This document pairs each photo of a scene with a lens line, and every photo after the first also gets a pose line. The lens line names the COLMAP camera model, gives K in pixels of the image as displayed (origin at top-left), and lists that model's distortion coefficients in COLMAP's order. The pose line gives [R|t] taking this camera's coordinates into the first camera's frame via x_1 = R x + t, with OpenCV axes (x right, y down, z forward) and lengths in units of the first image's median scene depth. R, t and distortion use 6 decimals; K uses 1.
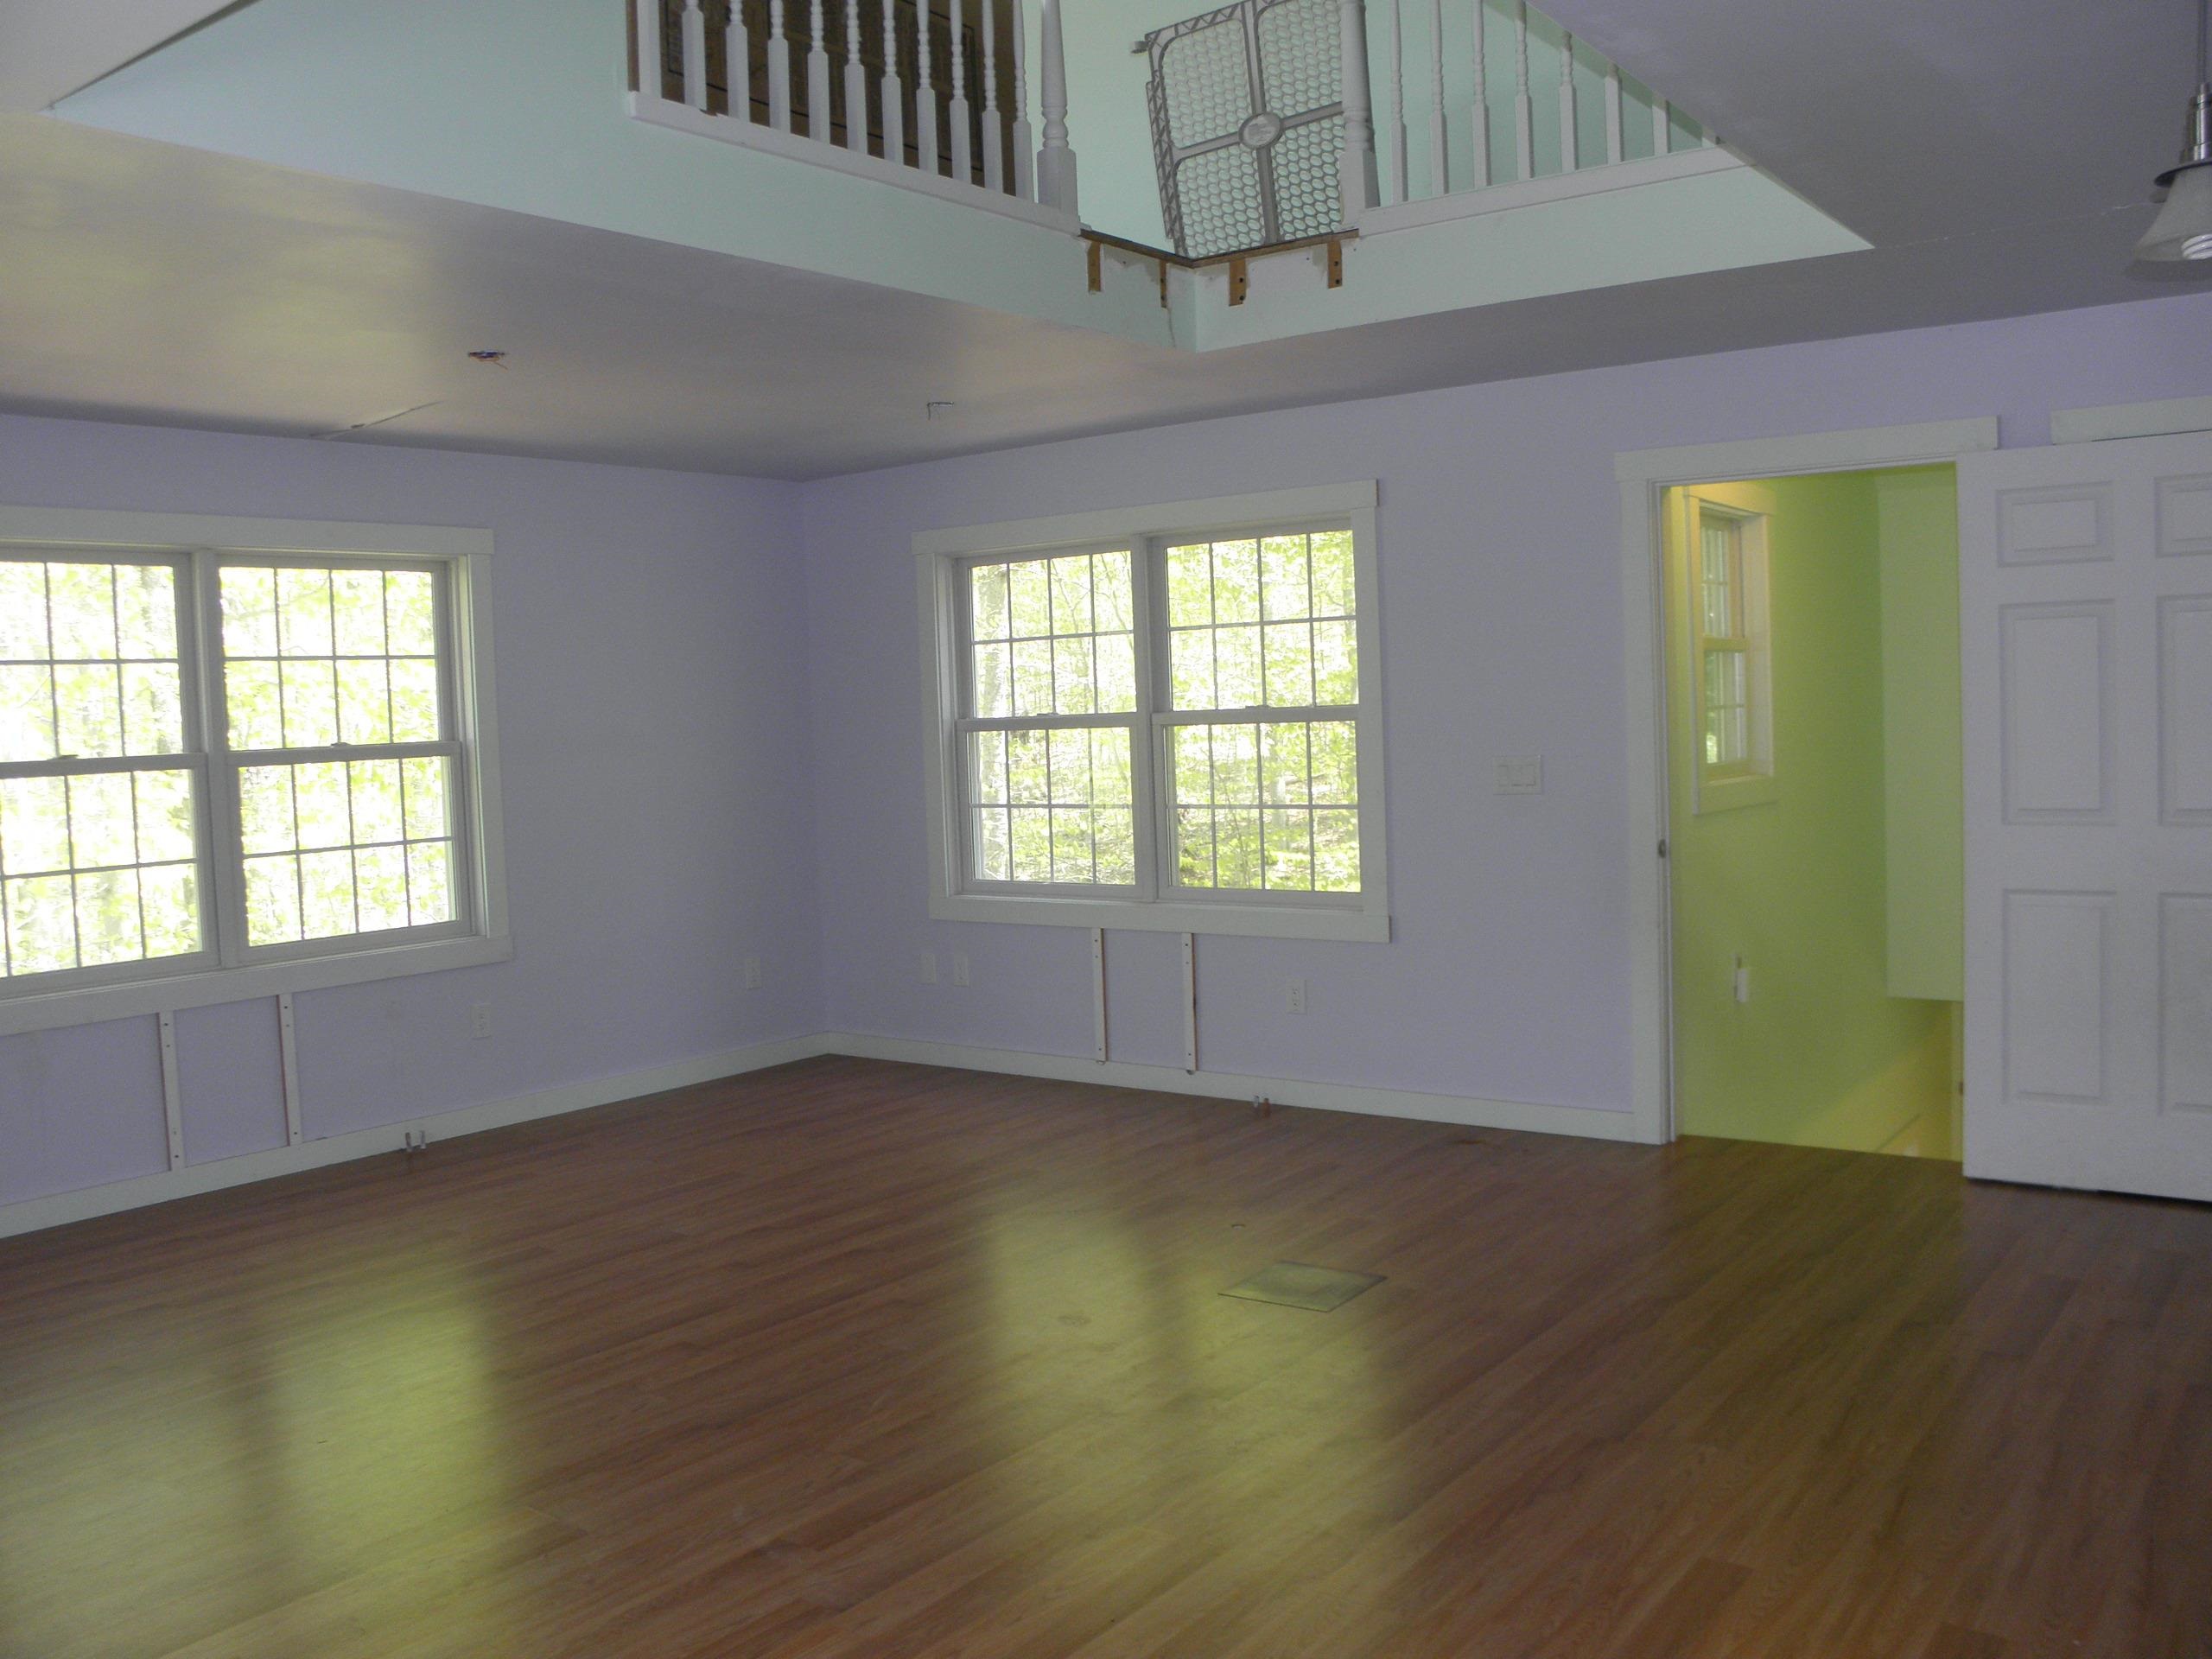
lens RADIAL K [[1877.3, 0, 1093.4], [0, 1877.3, 808.6], [0, 0, 1]] dist [-0.191443, 0.172479]
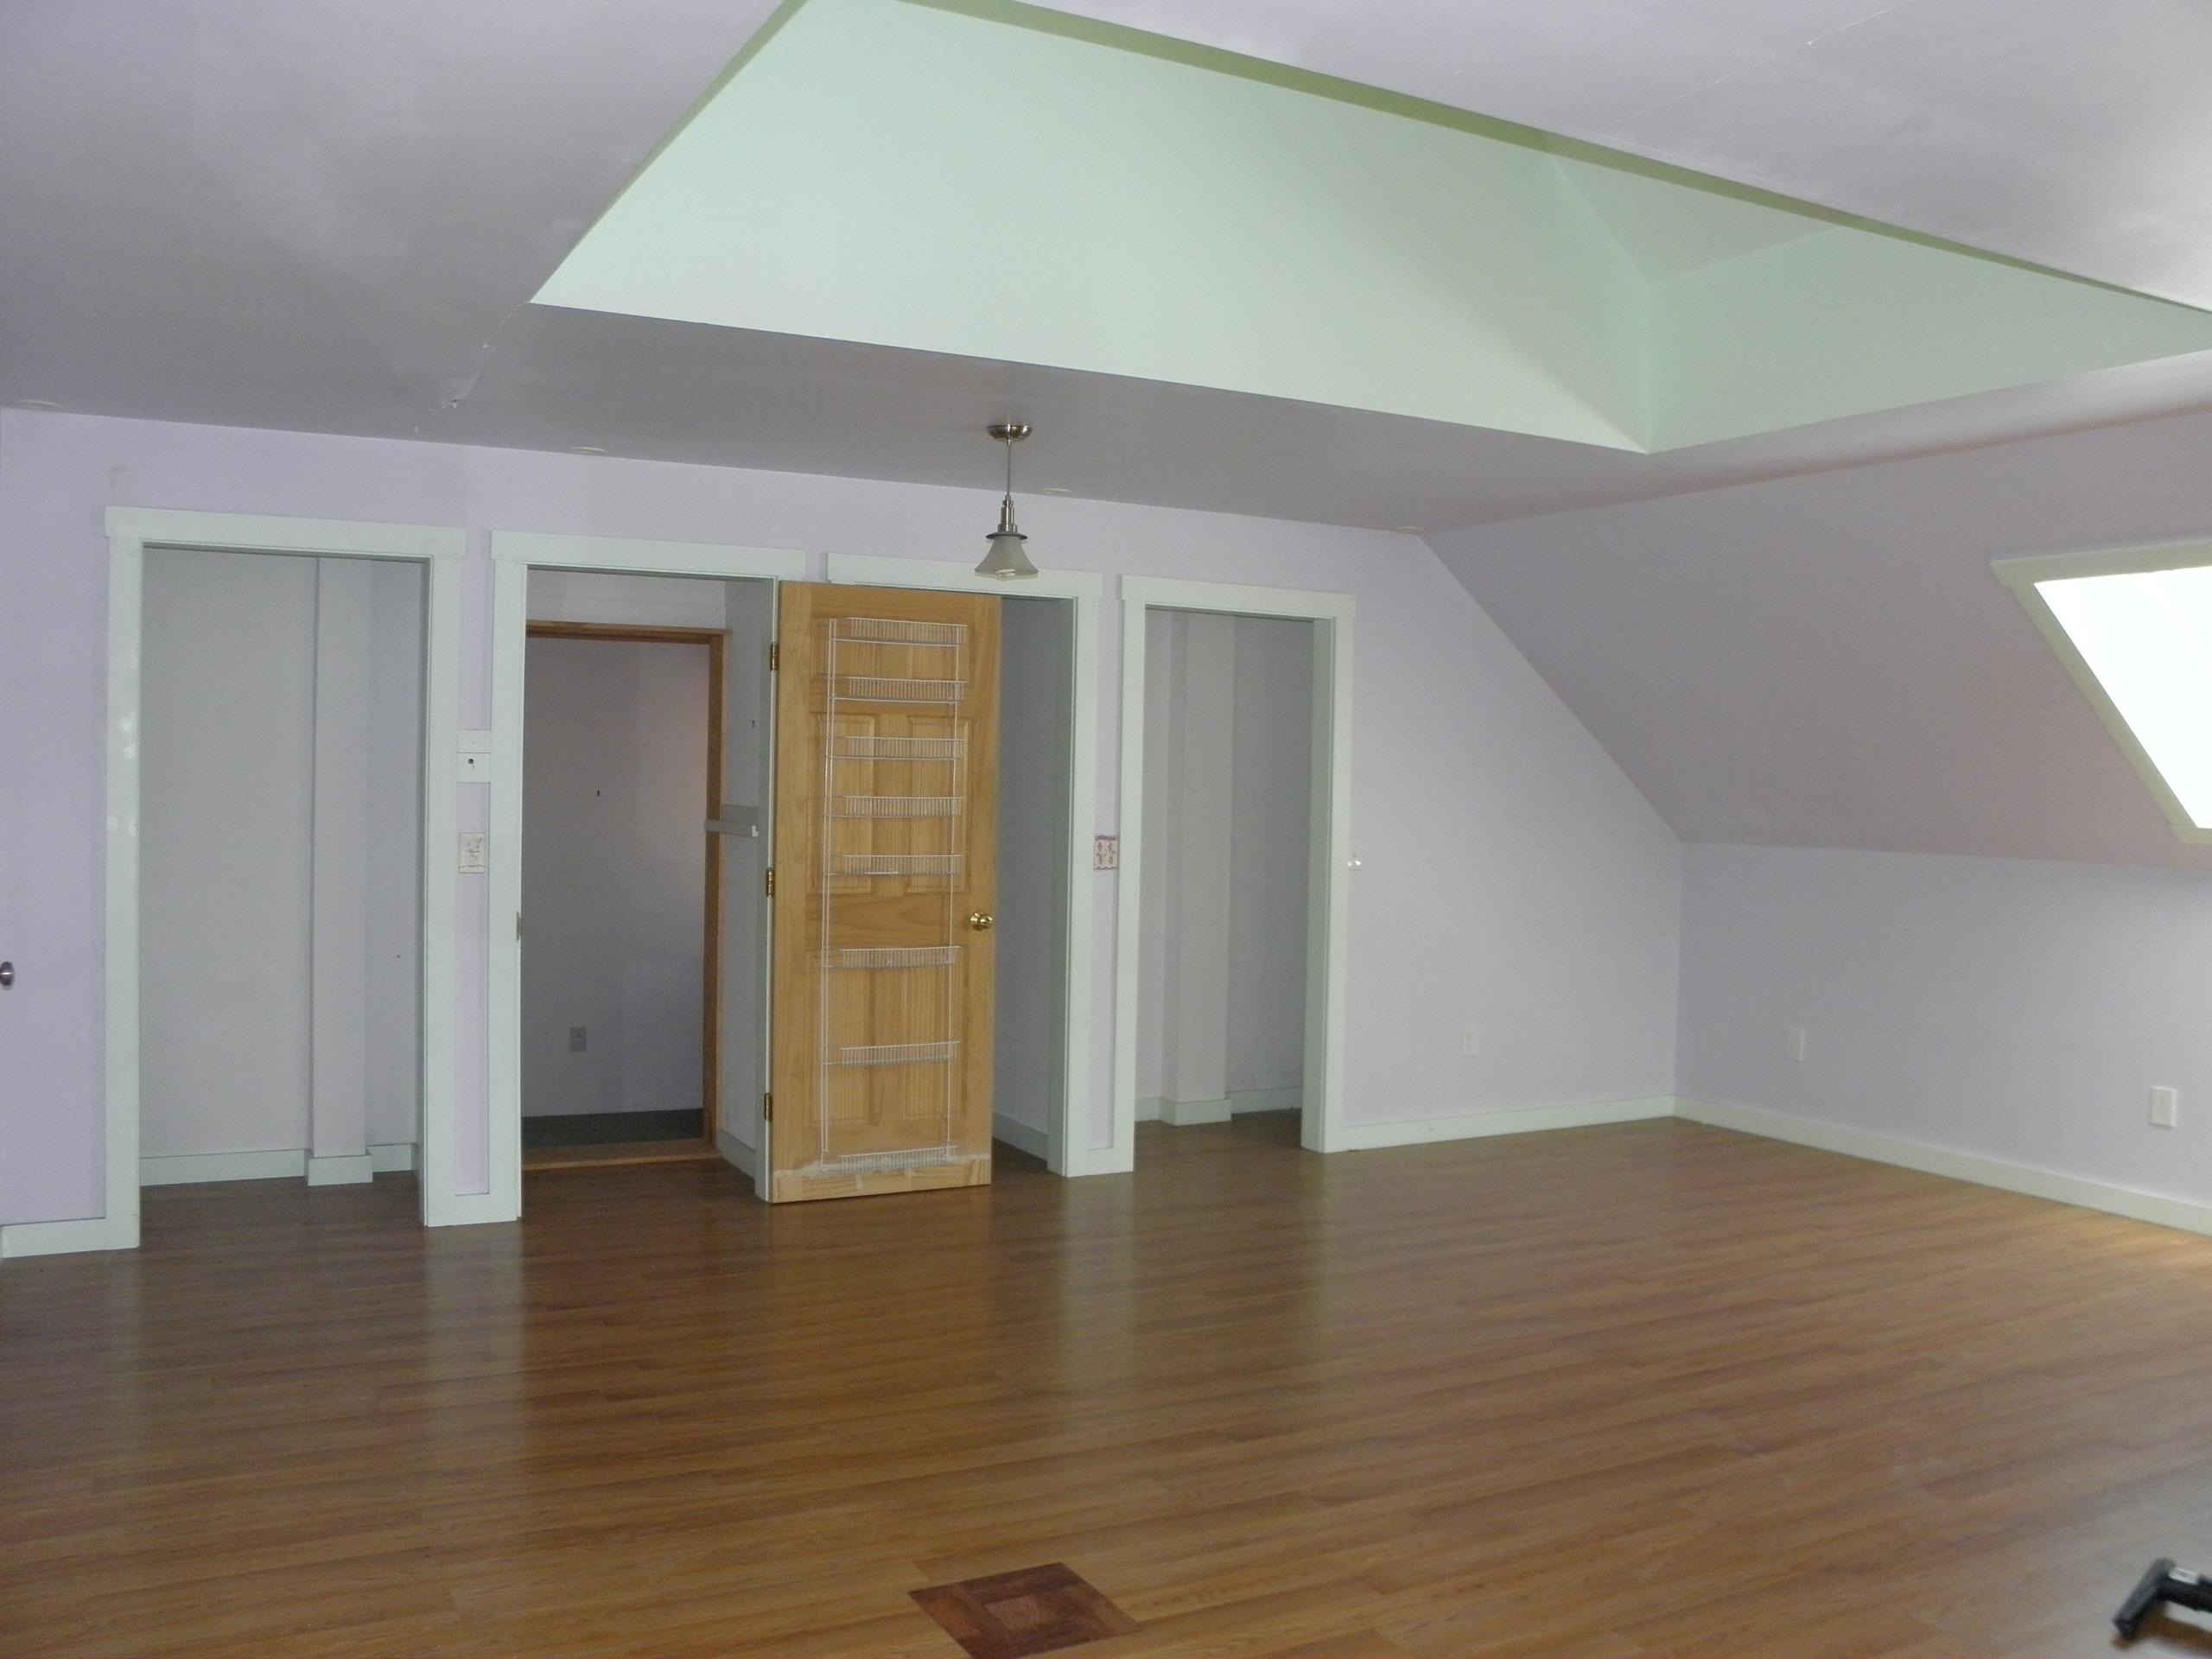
lens RADIAL K [[1877.3, 0, 1093.4], [0, 1877.3, 808.6], [0, 0, 1]] dist [-0.191443, 0.172479]
pose [[-0.905332, 0.012340, 0.424525, -0.272356], [0.036321, 0.998165, 0.048442, -0.103512], [-0.423148, 0.059275, -0.904119, 2.084854]]
